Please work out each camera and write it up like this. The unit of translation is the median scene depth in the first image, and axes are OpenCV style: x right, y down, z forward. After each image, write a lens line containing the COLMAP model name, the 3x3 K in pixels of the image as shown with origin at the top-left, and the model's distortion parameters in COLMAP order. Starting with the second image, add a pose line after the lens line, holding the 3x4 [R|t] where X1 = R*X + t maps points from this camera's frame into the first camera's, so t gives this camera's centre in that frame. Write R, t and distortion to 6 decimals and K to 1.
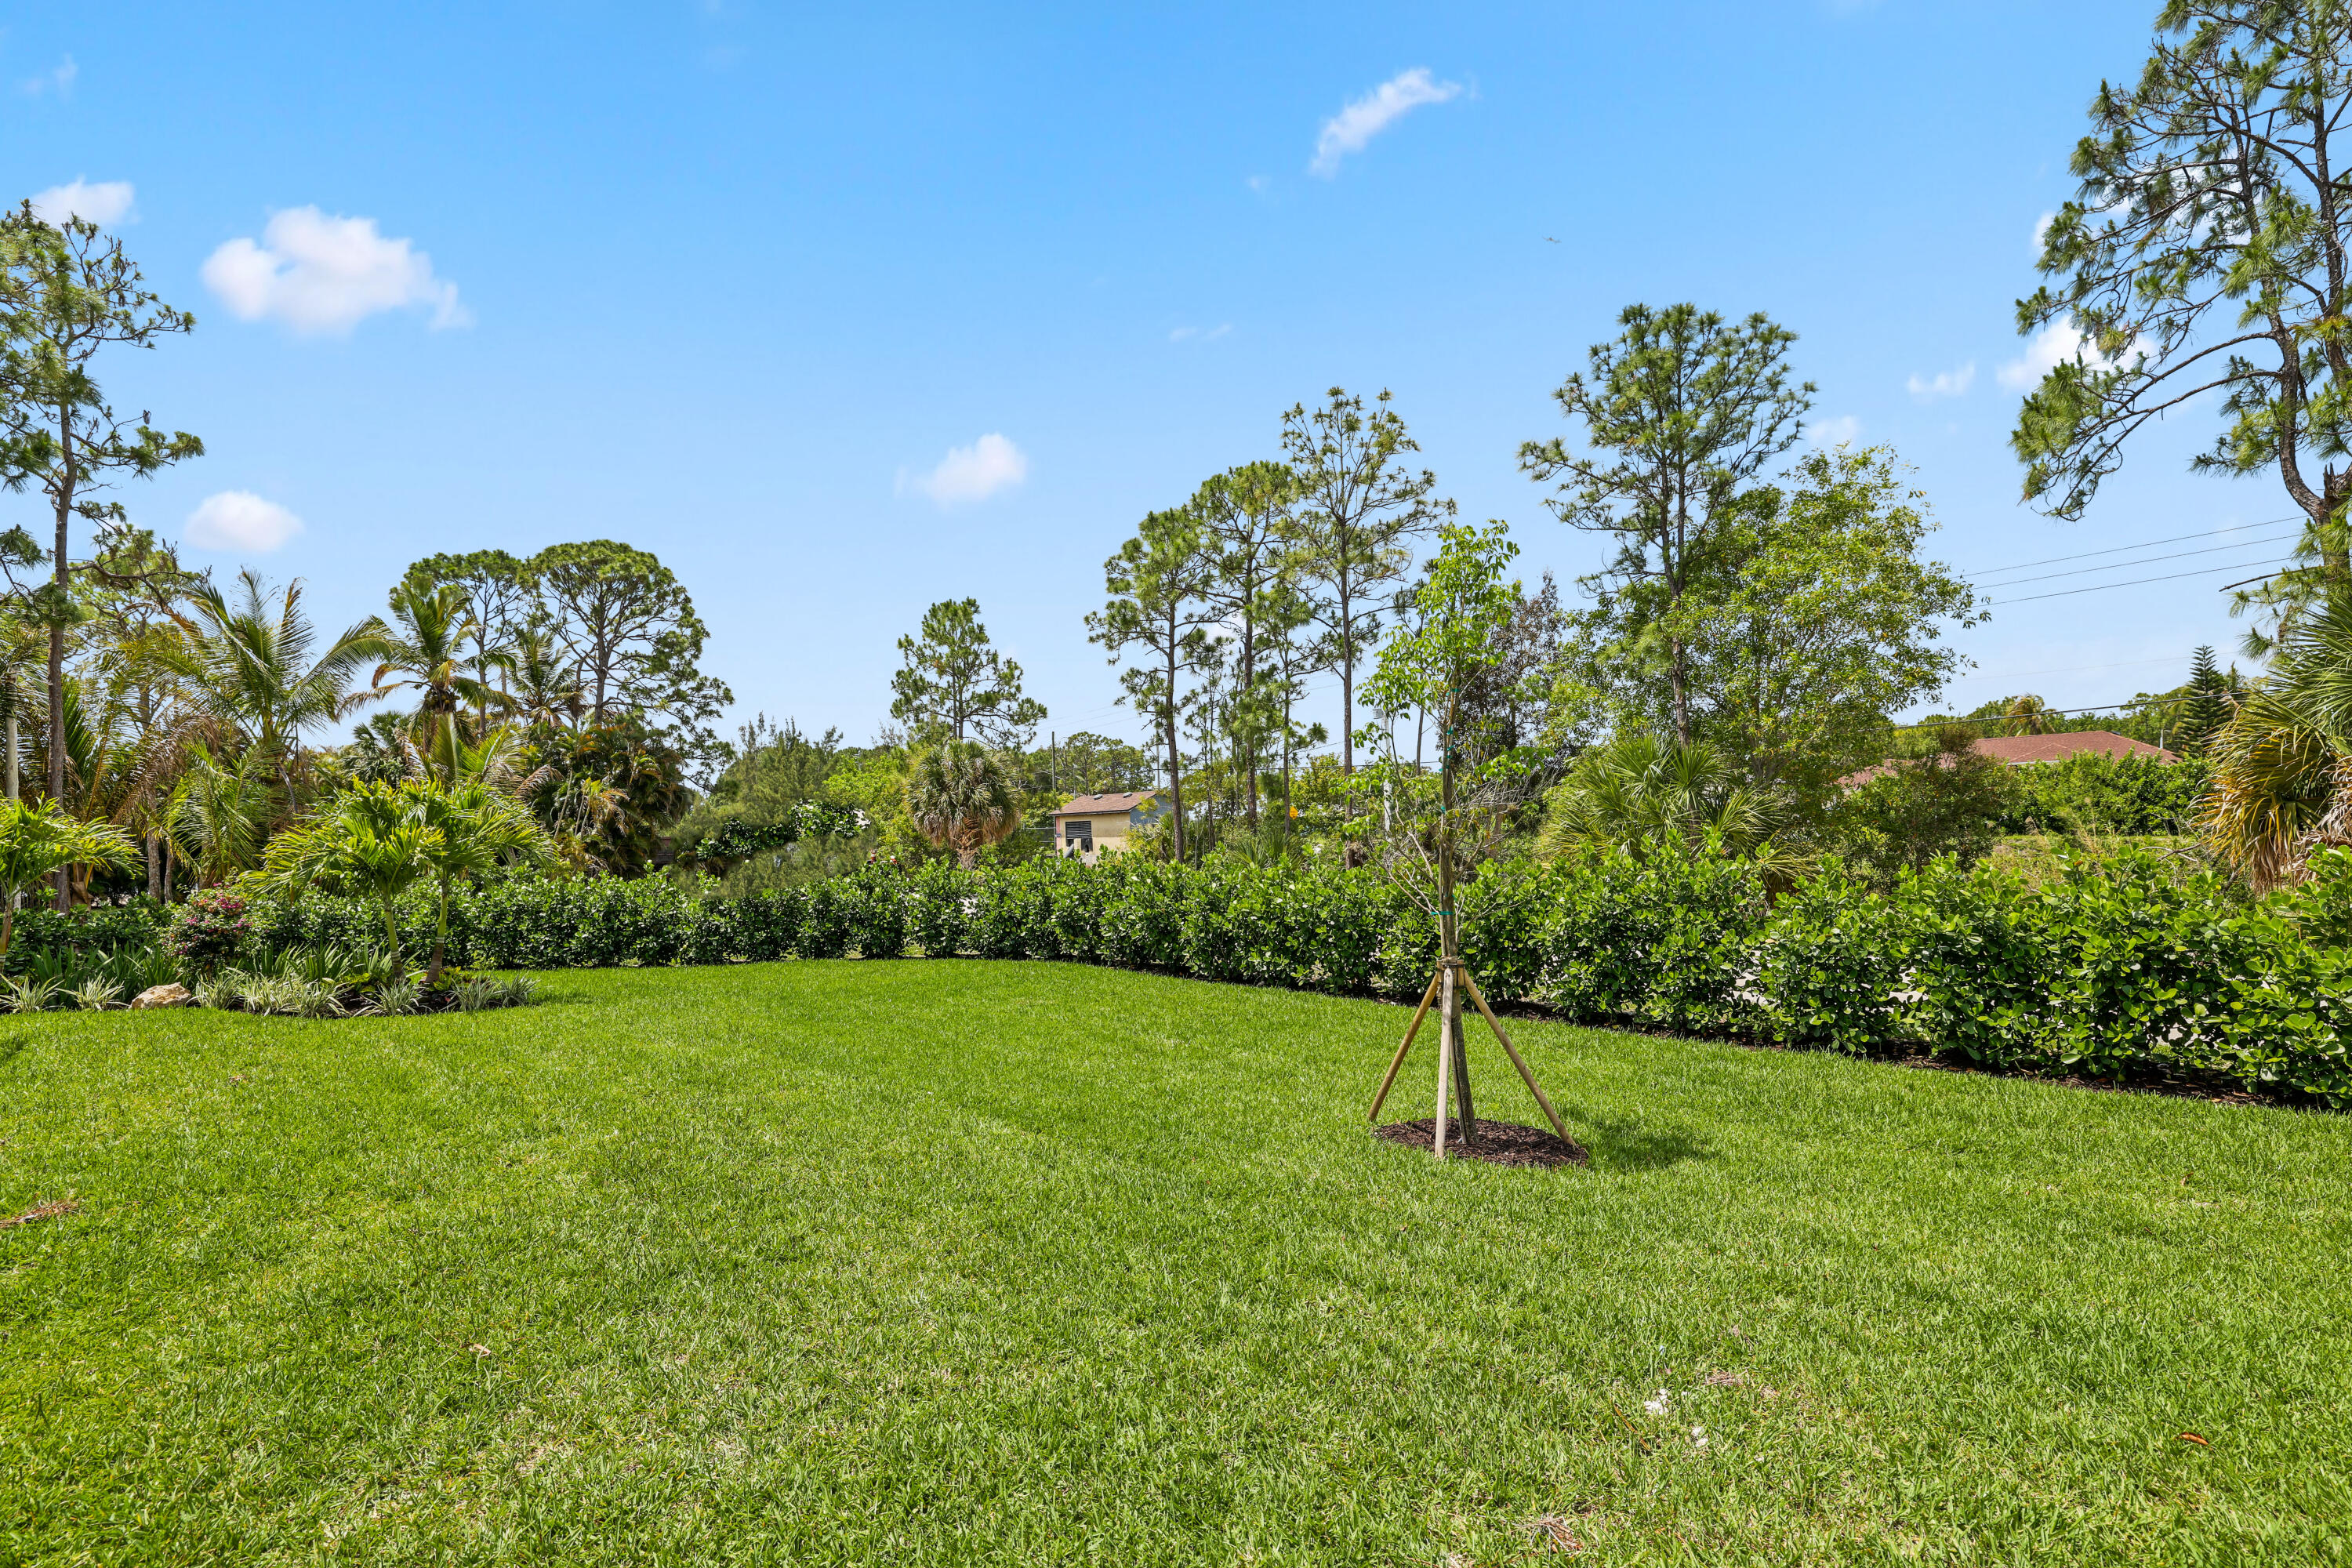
lens RADIAL K [[1078.4, 0, 1170.1], [0, 1078.4, 814.2], [0, 0, 1]] dist [-0.040548, 0.009698]
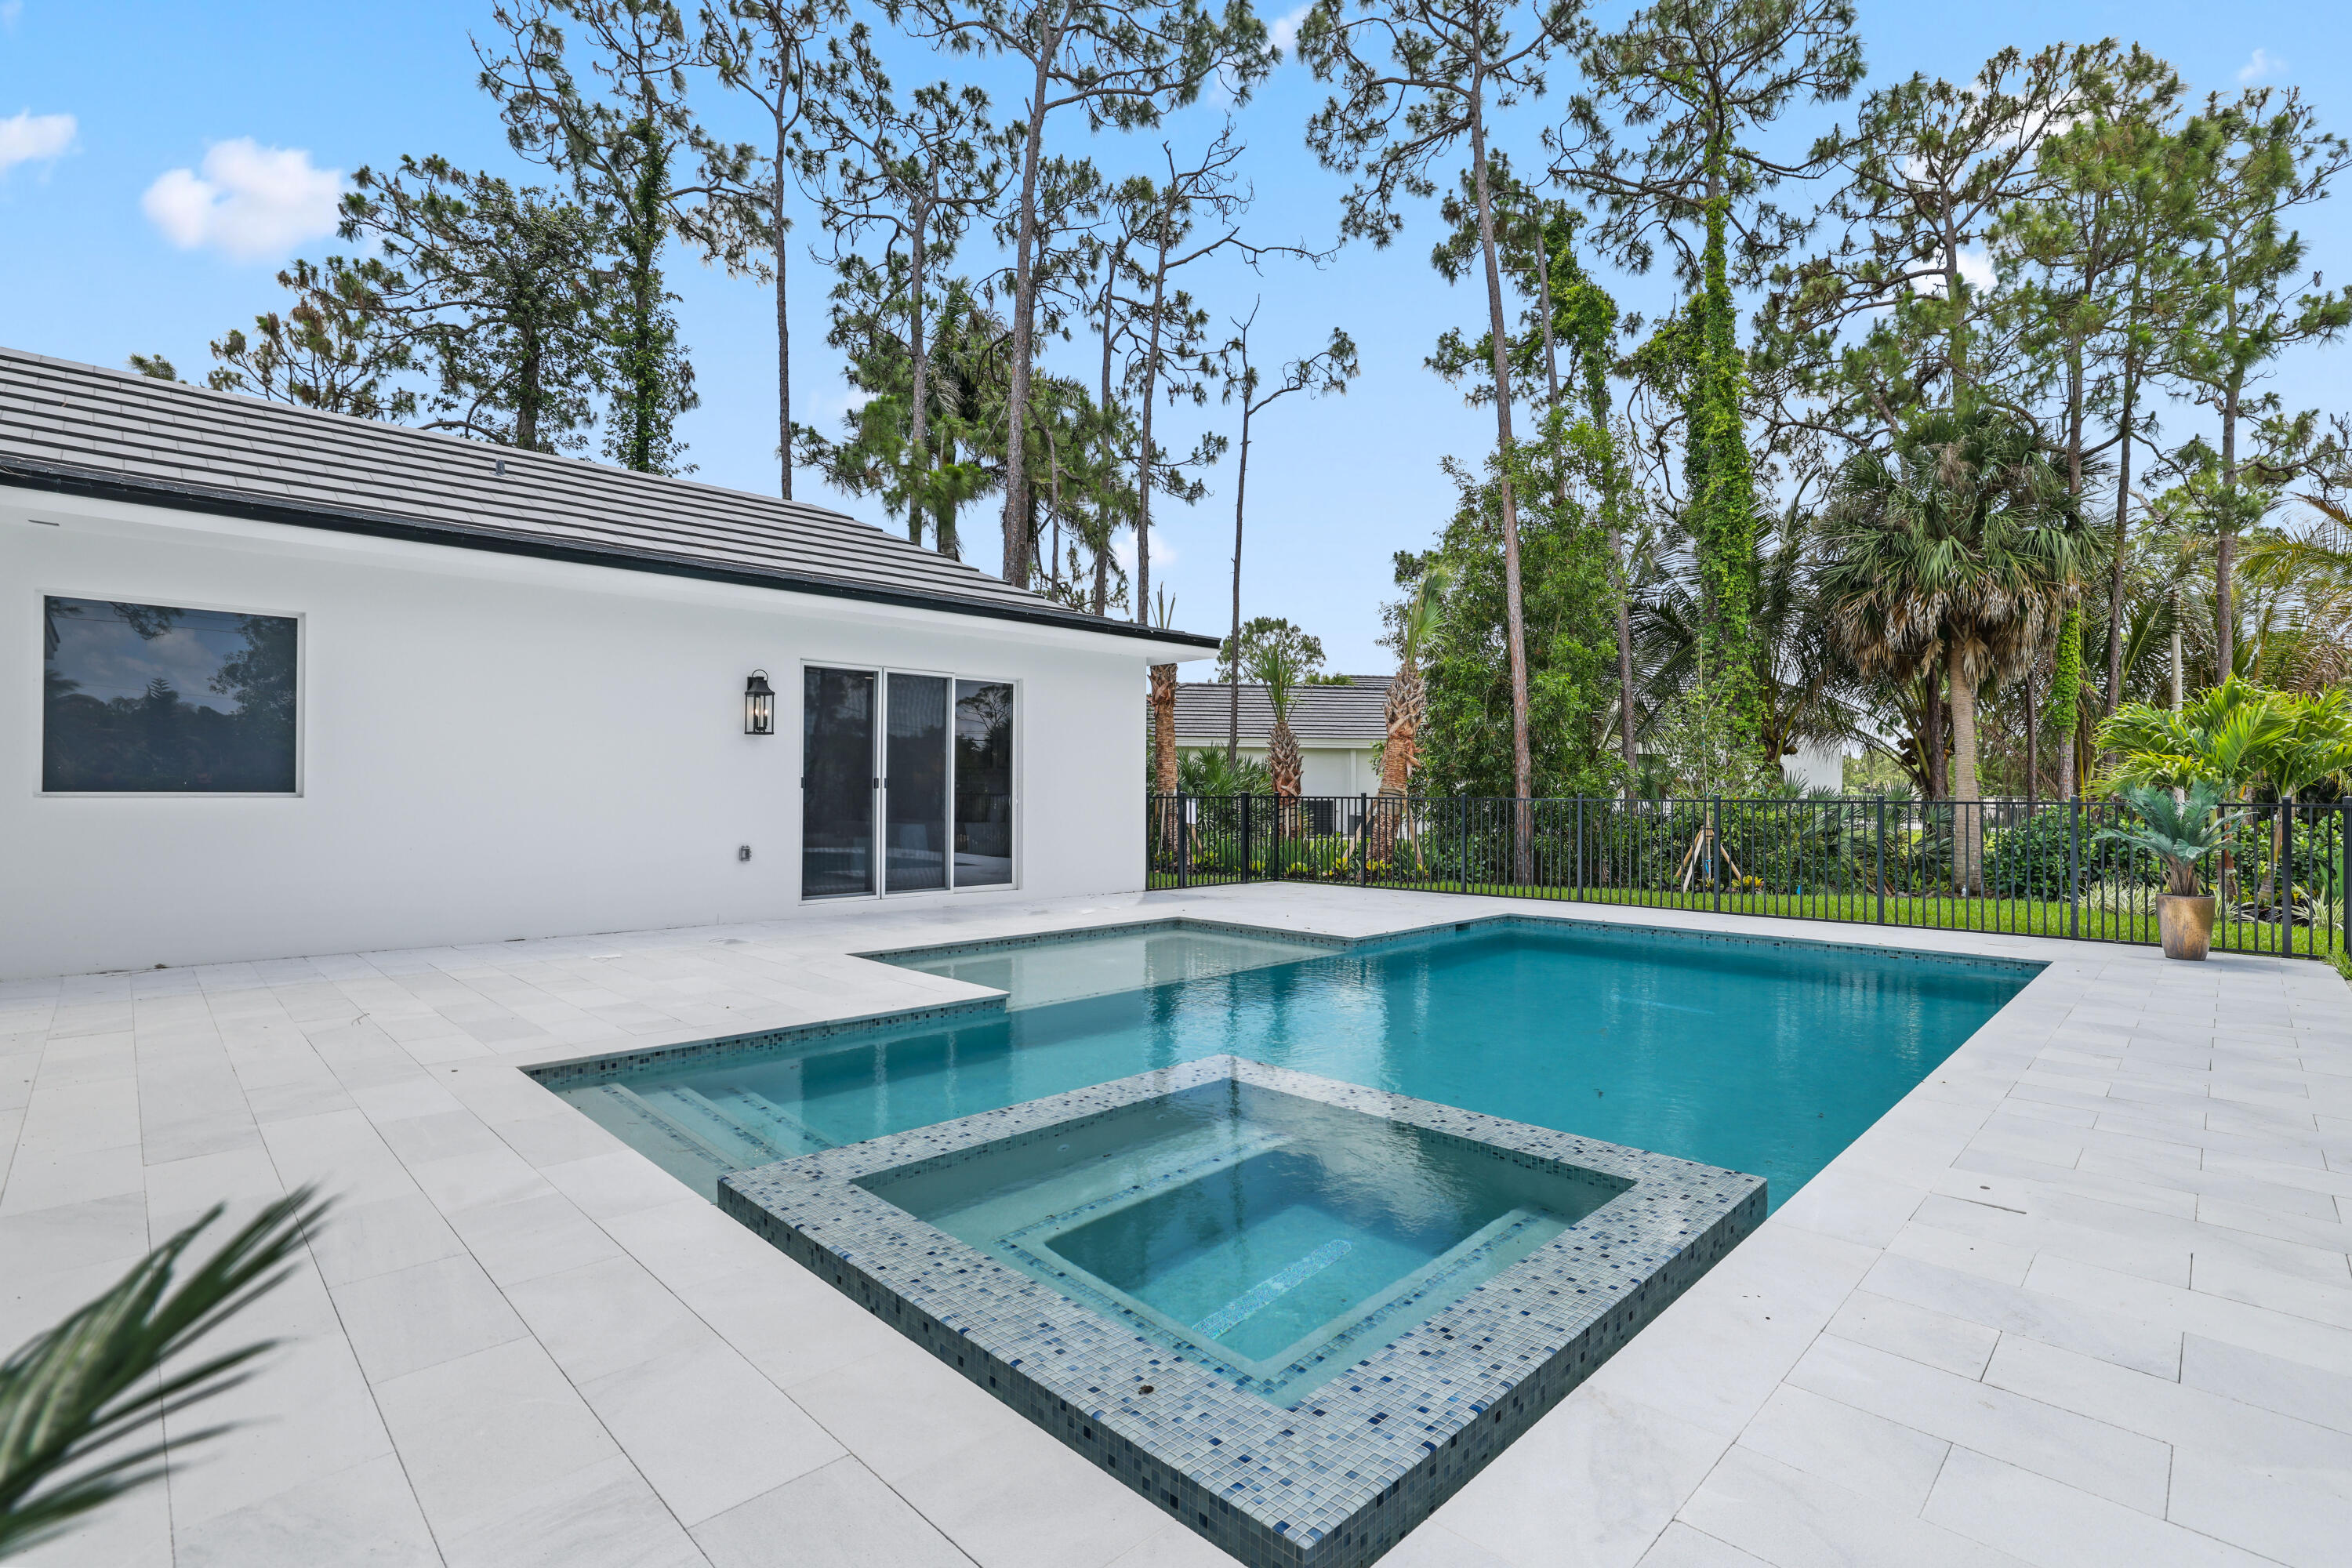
lens RADIAL K [[1090.2, 0, 1196.6], [0, 1090.2, 783.2], [0, 0, 1]] dist [-0.032878, 0.012750]
pose [[0.051352, 0.026183, -0.998337, -0.071940], [0.006368, 0.999627, 0.026544, 0.010453], [0.998660, -0.007721, 0.051166, 0.000391]]
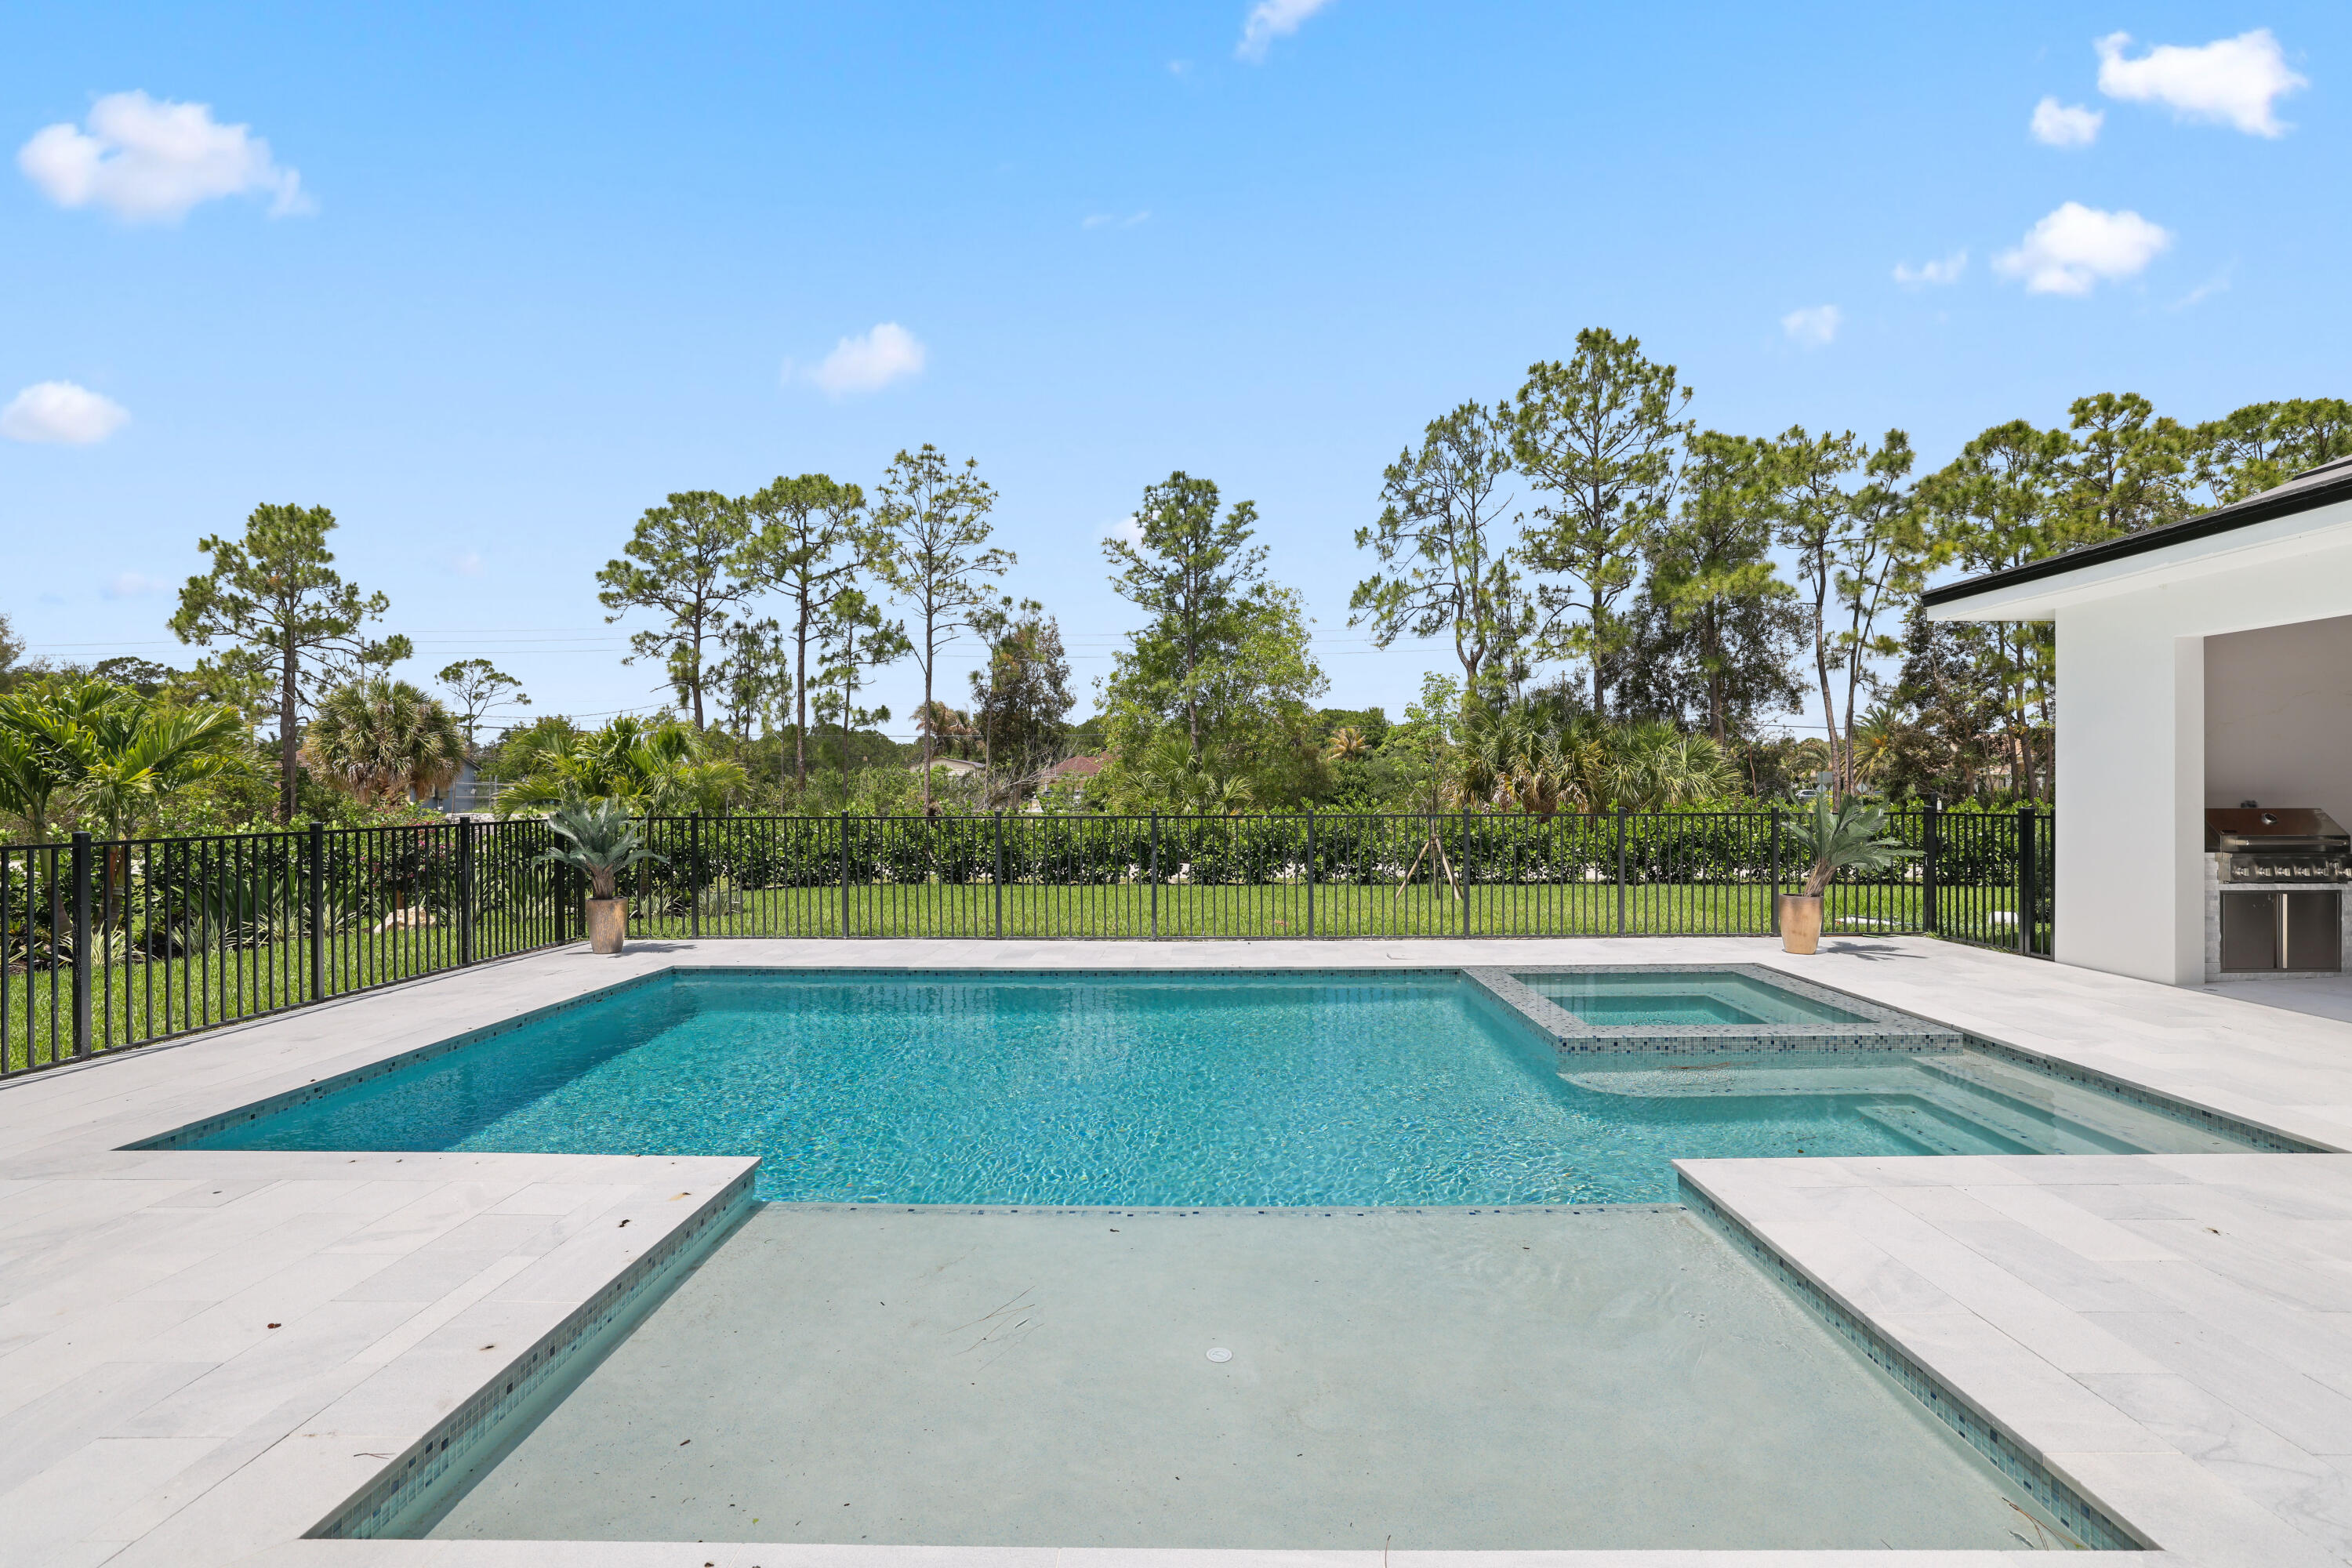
lens RADIAL K [[1034.7, 0, 1198.5], [0, 1034.7, 788.6], [0, 0, 1]] dist [-0.038729, 0.013058]
pose [[0.695072, 0.030416, 0.718297, -0.362786], [-0.029347, 0.999472, -0.013924, 0.013560], [-0.718341, -0.011401, 0.695597, -0.063634]]
